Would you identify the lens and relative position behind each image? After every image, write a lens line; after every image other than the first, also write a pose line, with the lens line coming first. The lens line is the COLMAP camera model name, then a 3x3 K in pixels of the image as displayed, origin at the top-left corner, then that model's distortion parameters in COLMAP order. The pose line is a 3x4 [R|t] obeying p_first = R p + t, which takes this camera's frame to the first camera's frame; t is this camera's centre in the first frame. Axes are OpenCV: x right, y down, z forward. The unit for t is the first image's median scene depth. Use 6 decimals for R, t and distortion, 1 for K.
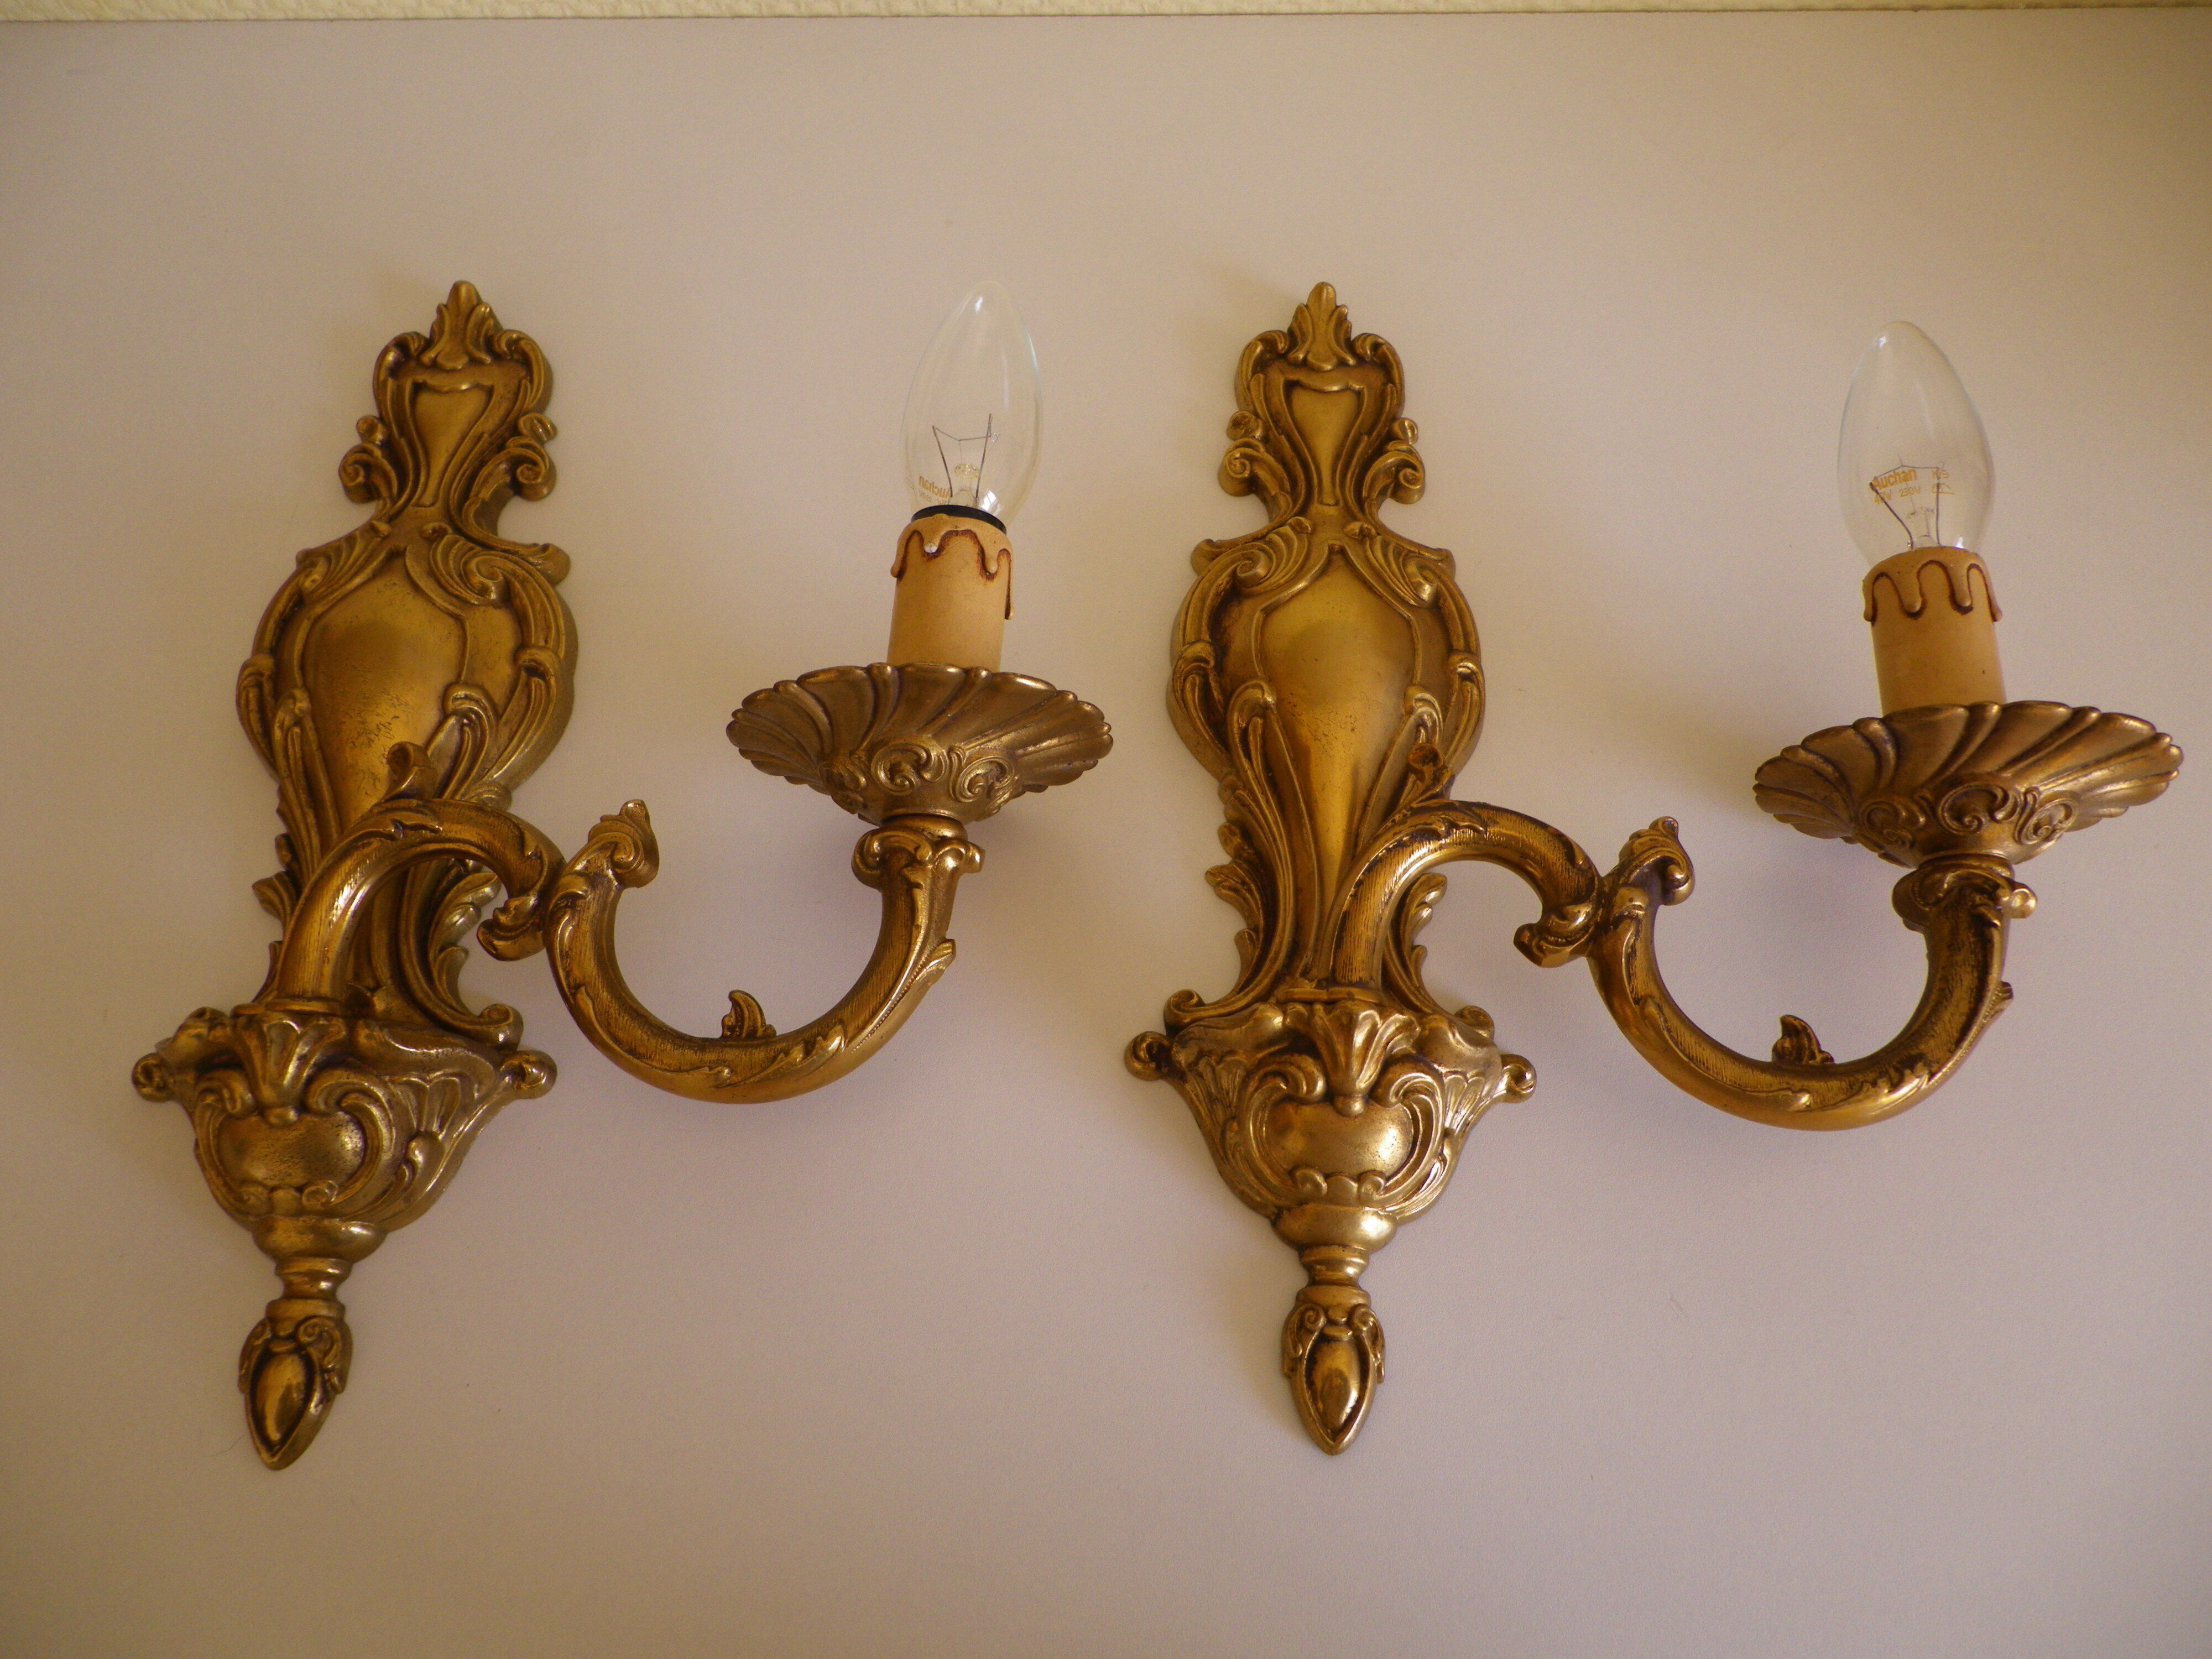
lens RADIAL K [[1656.4, 0, 1101.3], [0, 1656.4, 825.3], [0, 0, 1]] dist [-0.005750, 0.001829]
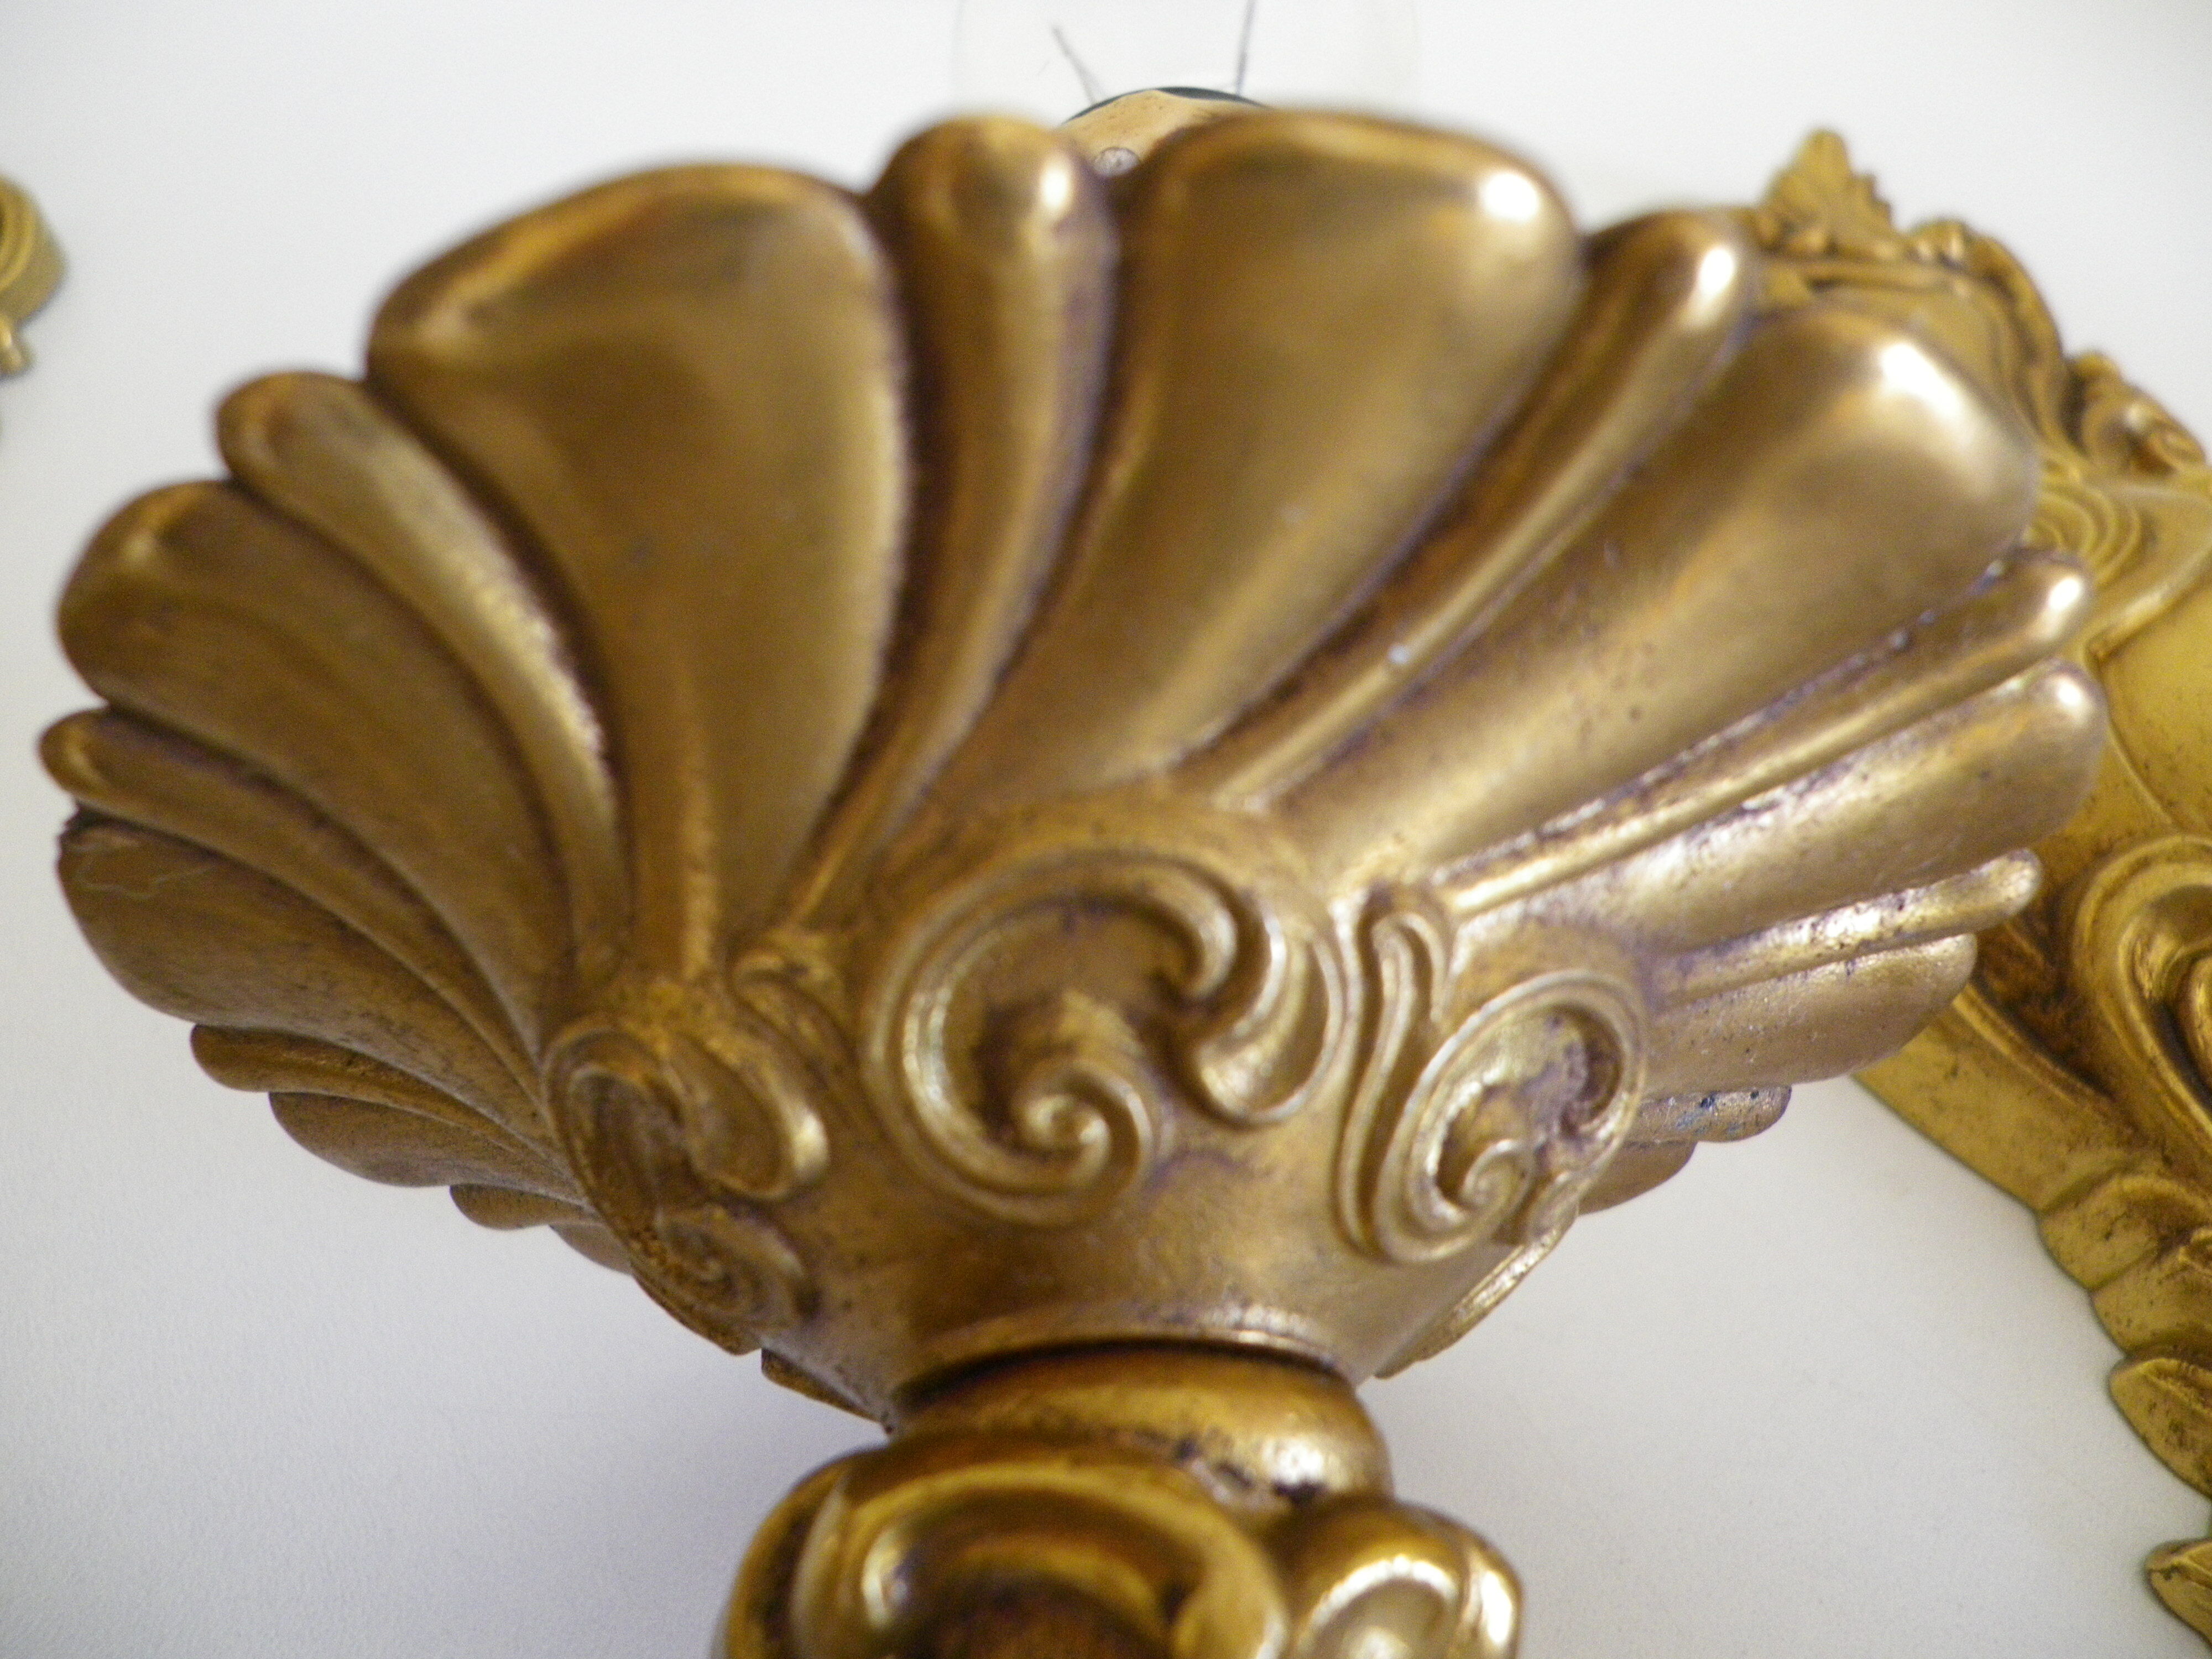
lens RADIAL K [[1656.4, 0, 1101.3], [0, 1656.4, 825.3], [0, 0, 1]] dist [-0.005750, 0.001829]
pose [[0.998578, -0.004290, 0.053133, -0.116967], [0.020535, 0.950787, -0.309163, -0.004644], [-0.049192, 0.309815, 0.949524, 0.791829]]
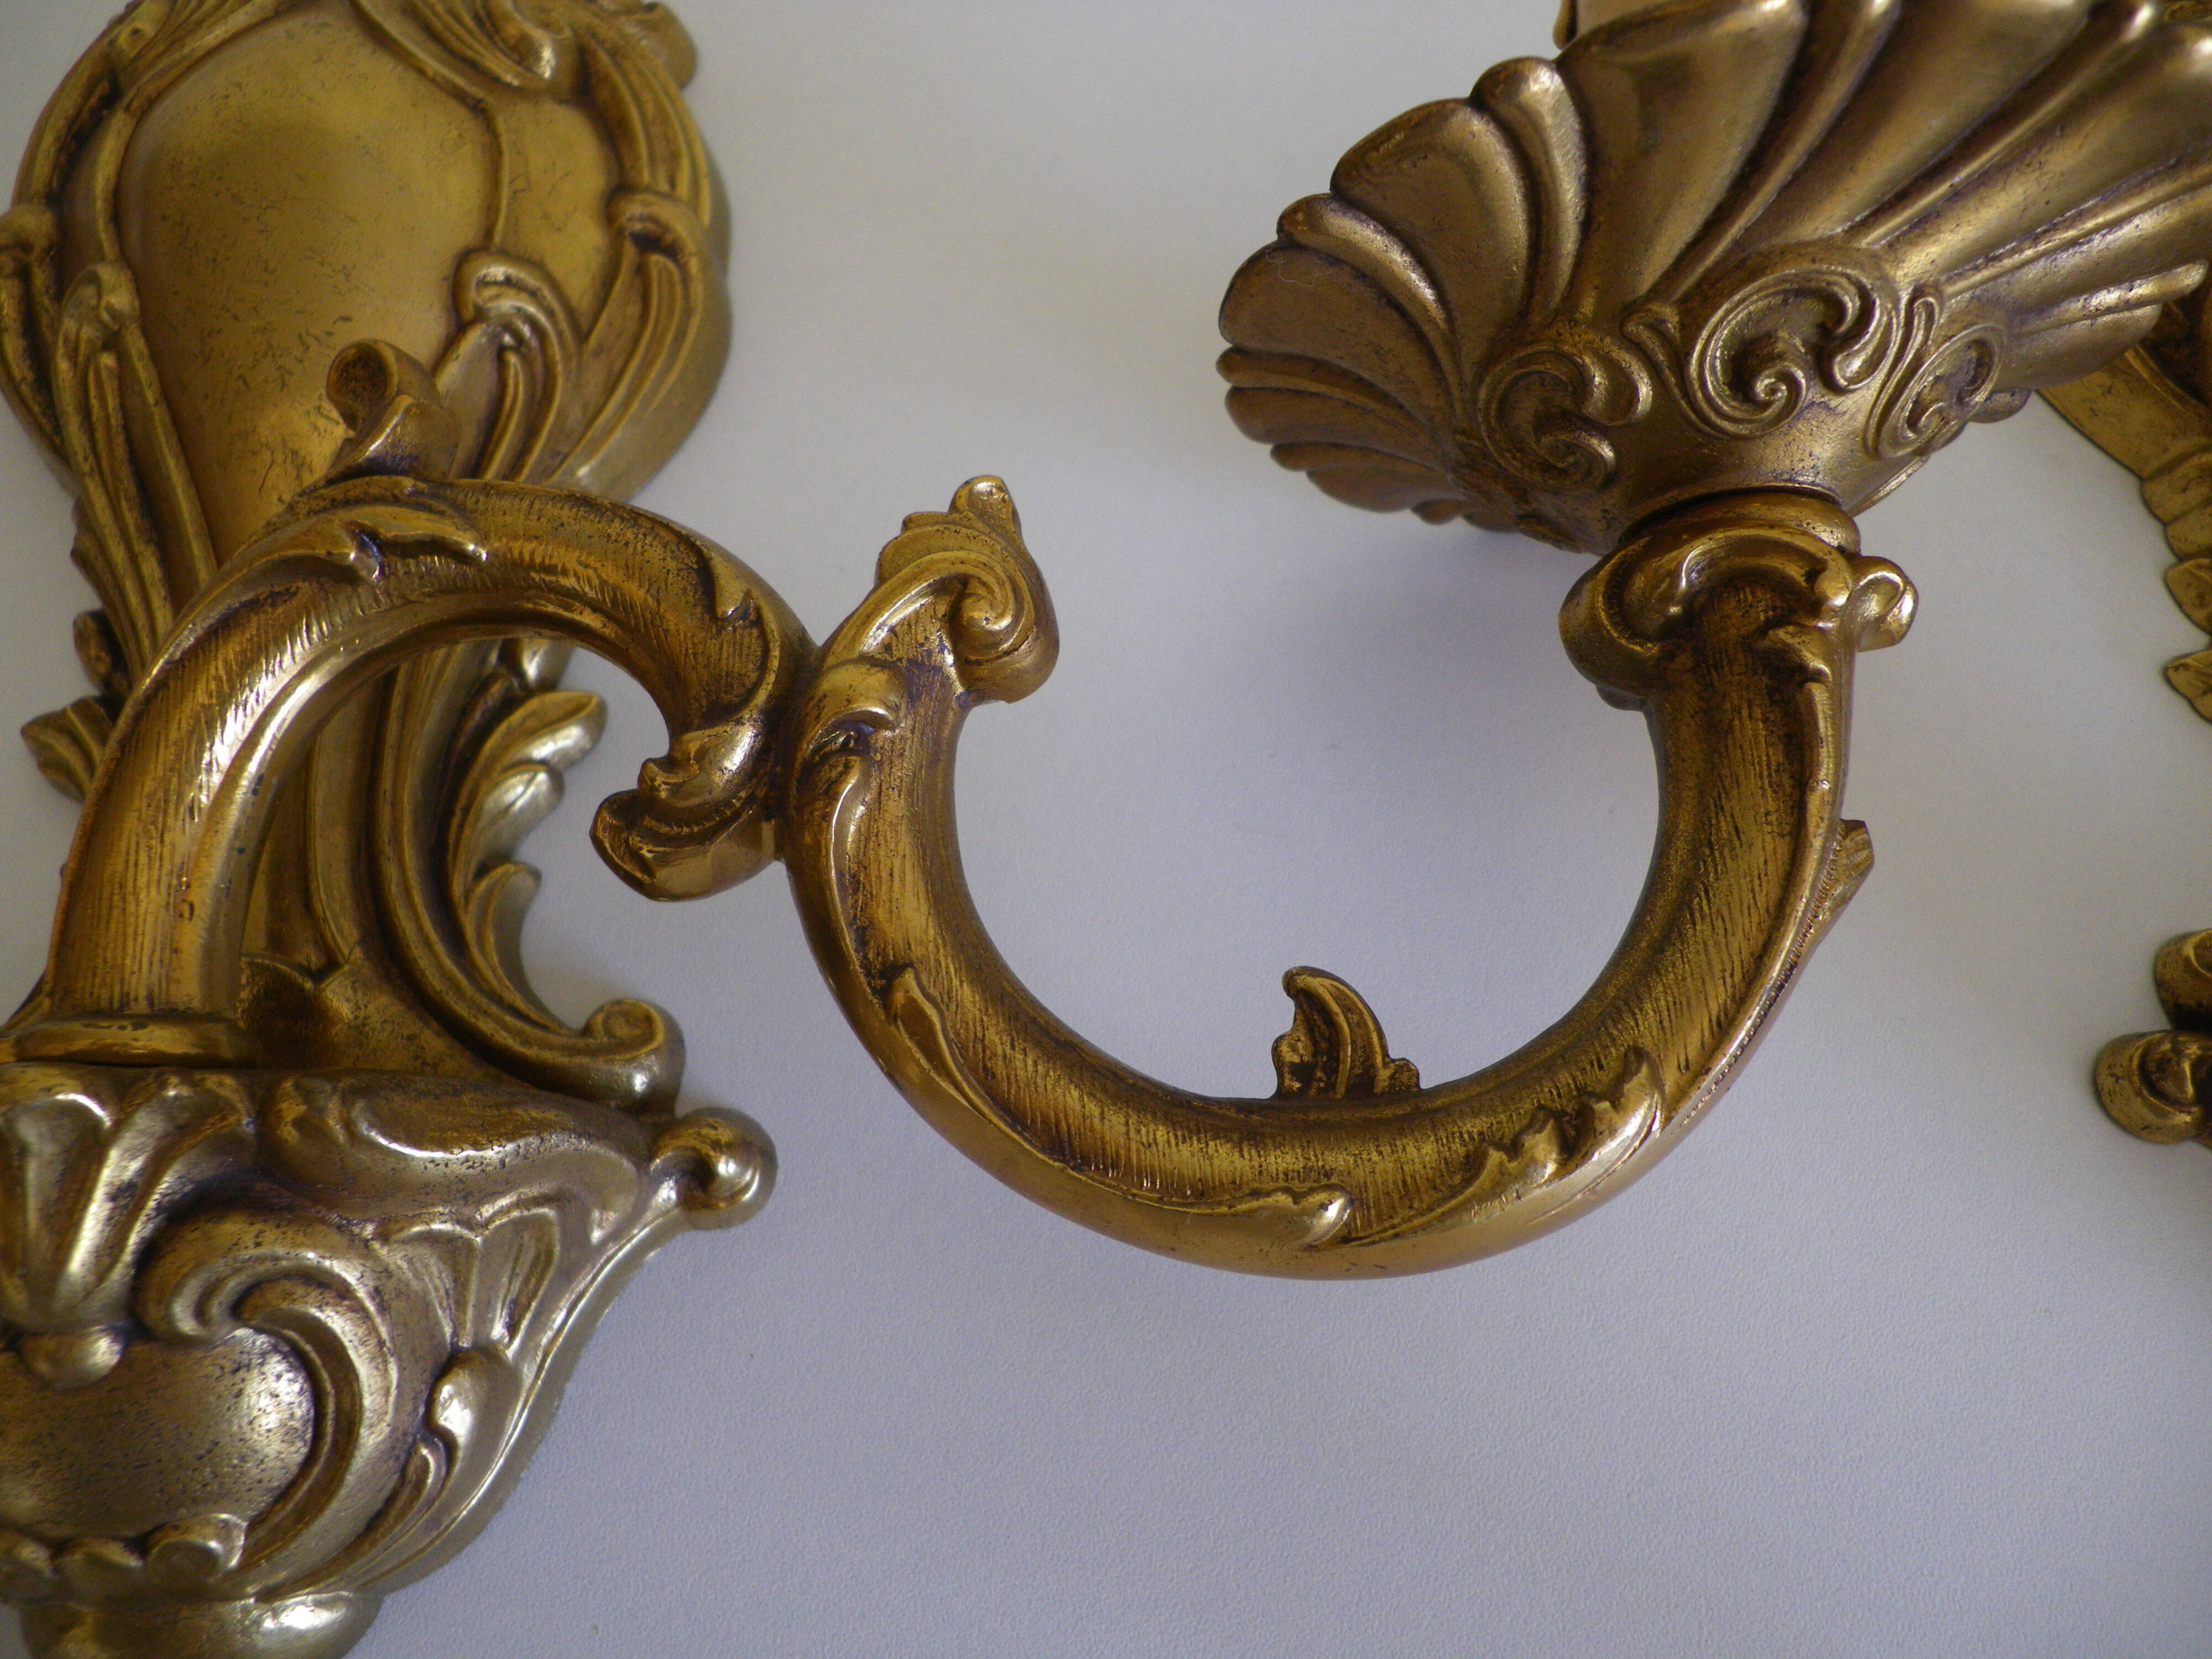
lens RADIAL K [[1656.4, 0, 1101.3], [0, 1656.4, 825.3], [0, 0, 1]] dist [-0.005750, 0.001829]
pose [[0.999451, -0.018535, 0.027459, -0.260794], [0.016726, 0.997763, 0.064726, 0.040244], [-0.028597, -0.064231, 0.997525, 0.596659]]
